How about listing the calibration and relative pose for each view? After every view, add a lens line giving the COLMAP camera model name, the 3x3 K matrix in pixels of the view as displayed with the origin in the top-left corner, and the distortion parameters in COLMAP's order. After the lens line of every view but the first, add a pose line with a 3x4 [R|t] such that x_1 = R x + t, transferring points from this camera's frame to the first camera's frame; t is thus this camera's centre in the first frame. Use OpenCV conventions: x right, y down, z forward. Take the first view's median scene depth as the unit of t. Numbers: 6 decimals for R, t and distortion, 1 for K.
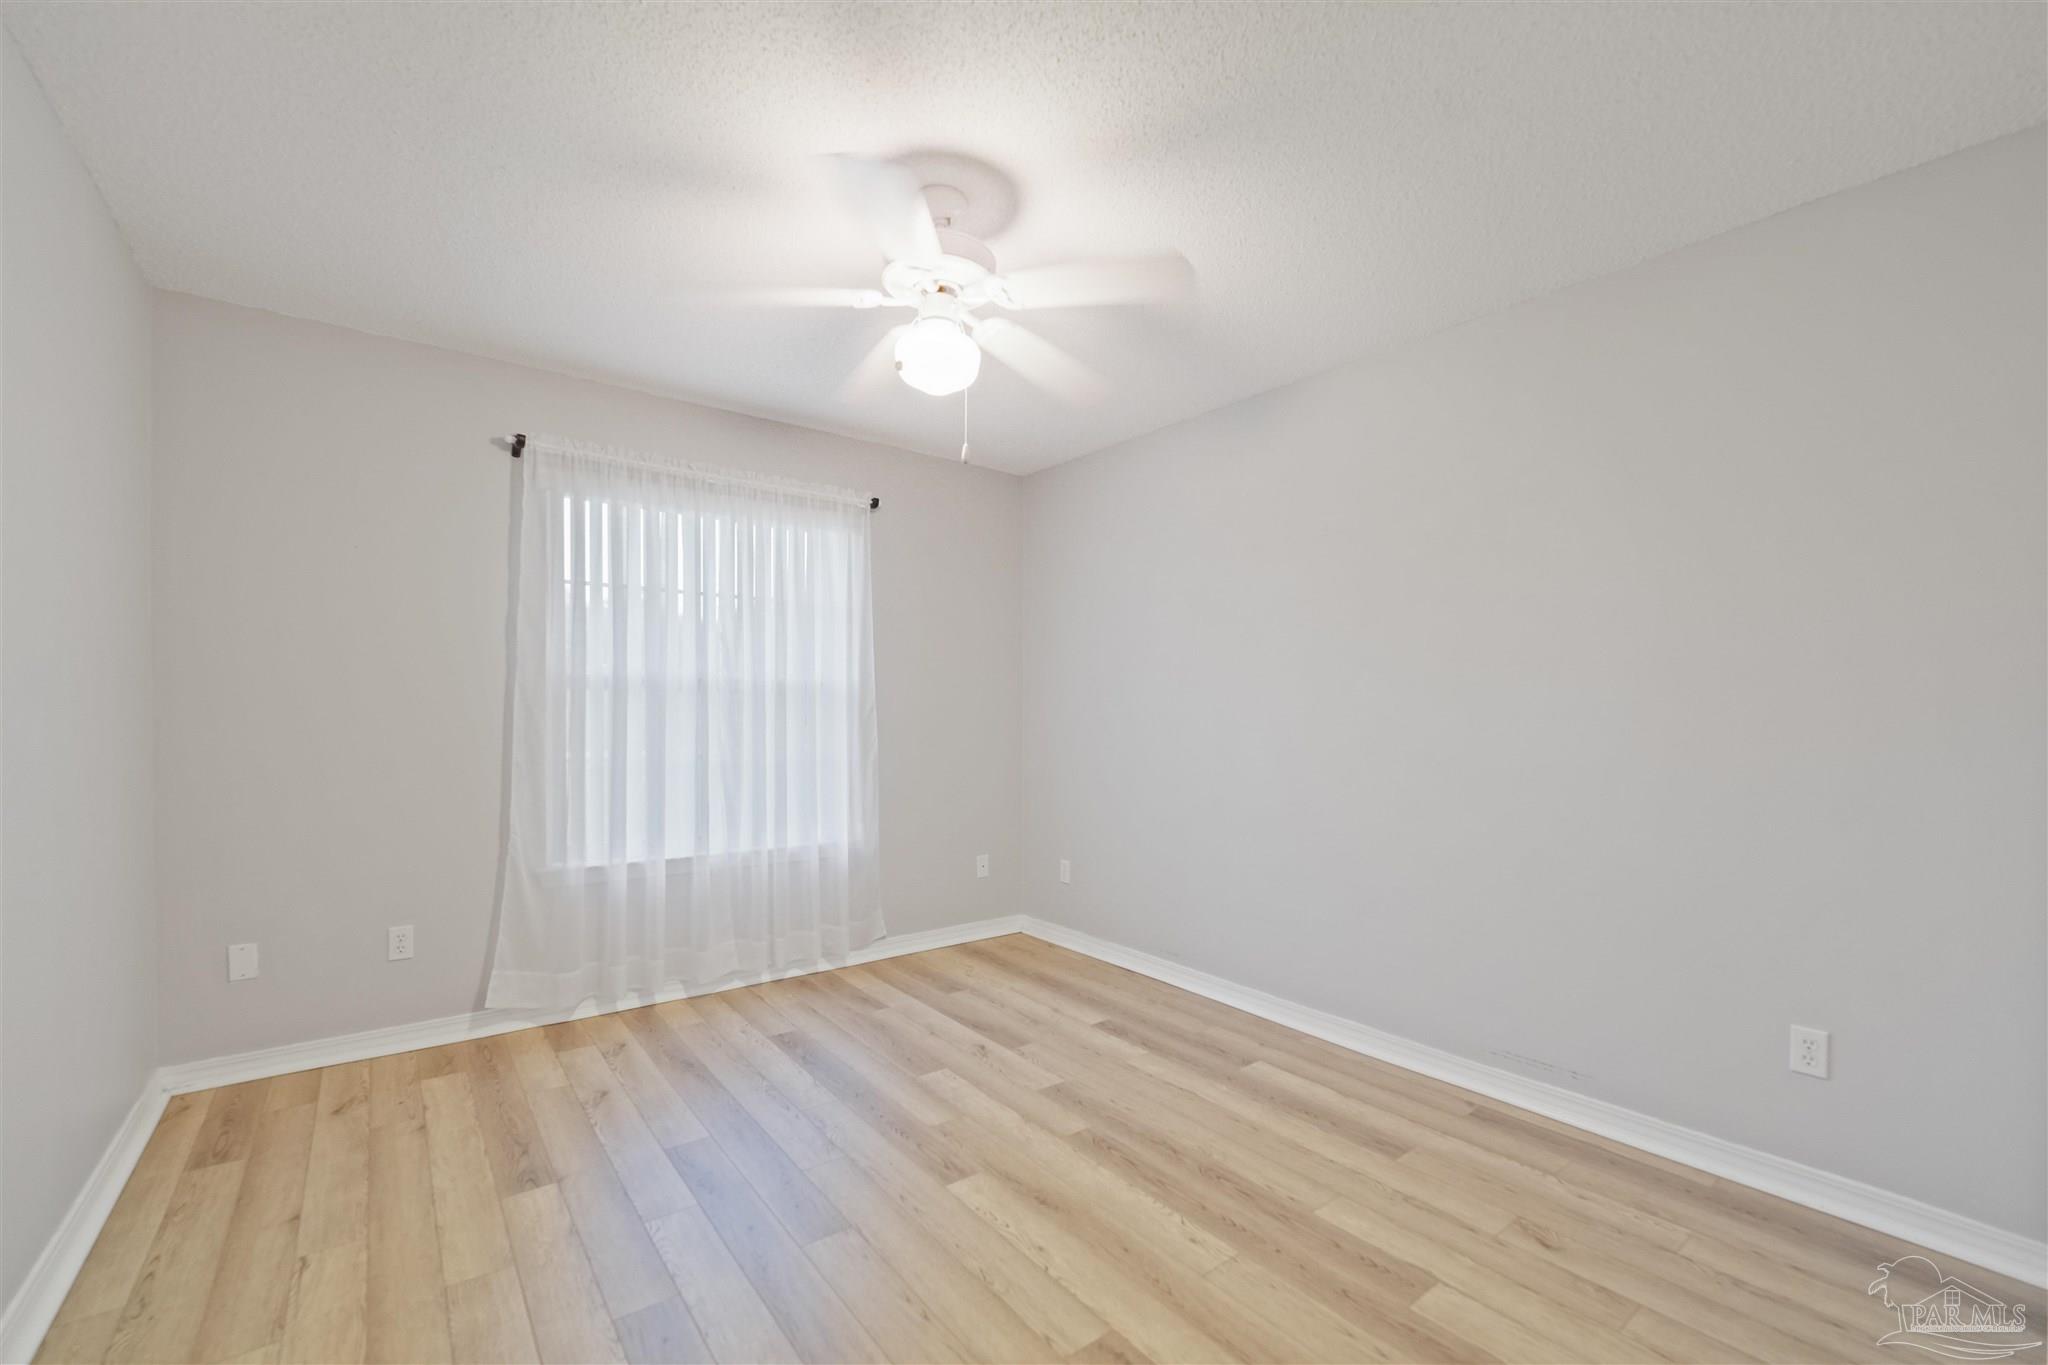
lens RADIAL K [[836.3, 0, 1030.0], [0, 836.3, 698.6], [0, 0, 1]] dist [-0.000671, 0.000051]
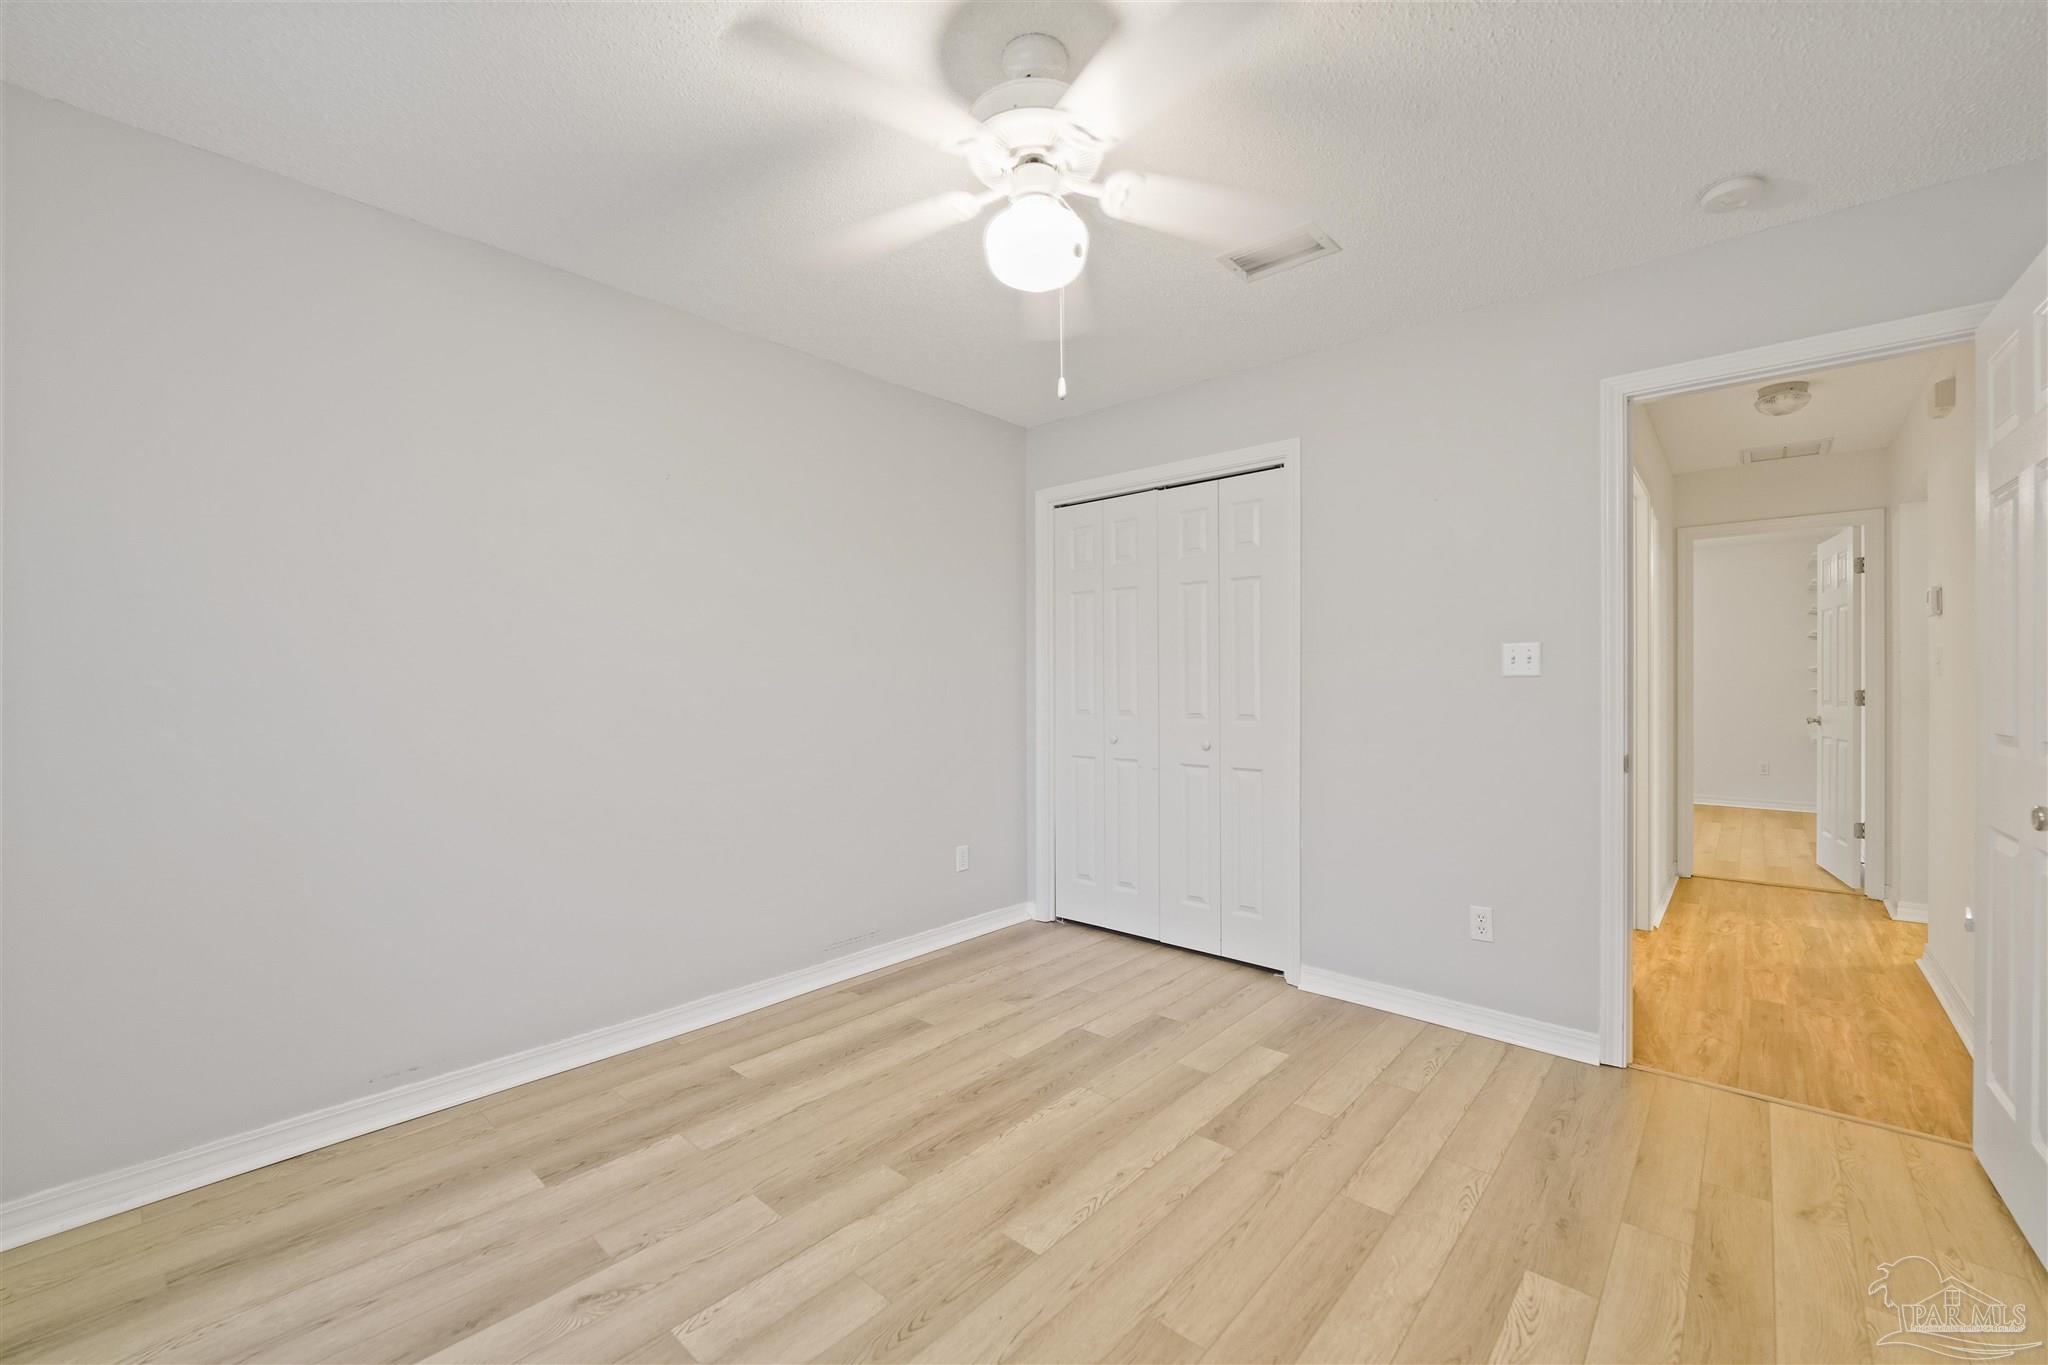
lens RADIAL K [[836.3, 0, 1030.3], [0, 836.3, 676.2], [0, 0, 1]] dist [-0.000671, 0.000051]
pose [[-0.184833, 0.000071, 0.982770, -0.801176], [-0.015018, 0.999883, -0.002897, 0.016195], [-0.982655, -0.015295, -0.184810, 1.034866]]
